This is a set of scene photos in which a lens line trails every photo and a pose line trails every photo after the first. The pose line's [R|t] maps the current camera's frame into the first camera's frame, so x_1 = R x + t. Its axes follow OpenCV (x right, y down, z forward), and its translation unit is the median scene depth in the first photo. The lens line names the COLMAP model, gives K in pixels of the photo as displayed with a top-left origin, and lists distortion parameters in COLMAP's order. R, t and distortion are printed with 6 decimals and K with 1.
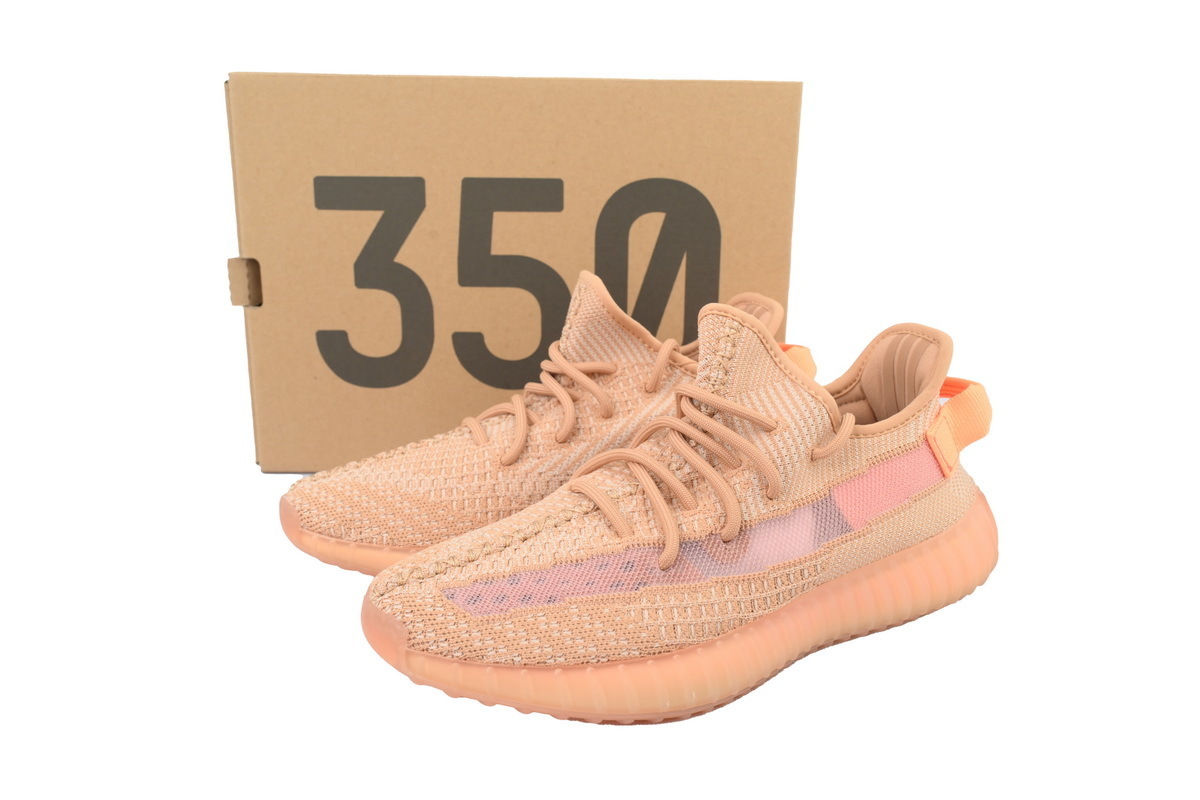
lens RADIAL K [[951.1, 0, 600.0], [0, 951.1, 400.0], [0, 0, 1]] dist [0.082872, -0.001182]
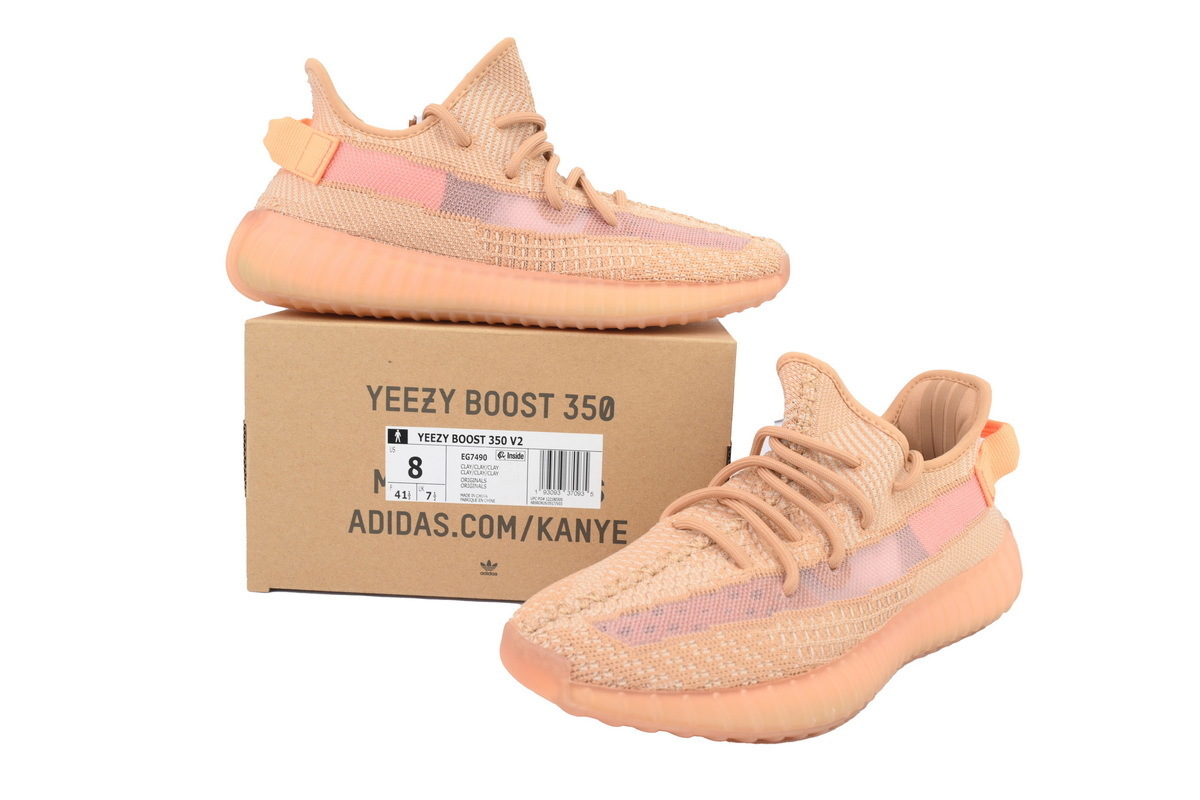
lens RADIAL K [[951.1, 0, 600.0], [0, 951.1, 400.0], [0, 0, 1]] dist [0.082872, -0.001182]
pose [[0.985364, -0.008300, 0.170261, -0.318831], [0.017869, 0.998340, -0.054750, 0.011092], [-0.169524, 0.056991, 0.983877, -0.043143]]
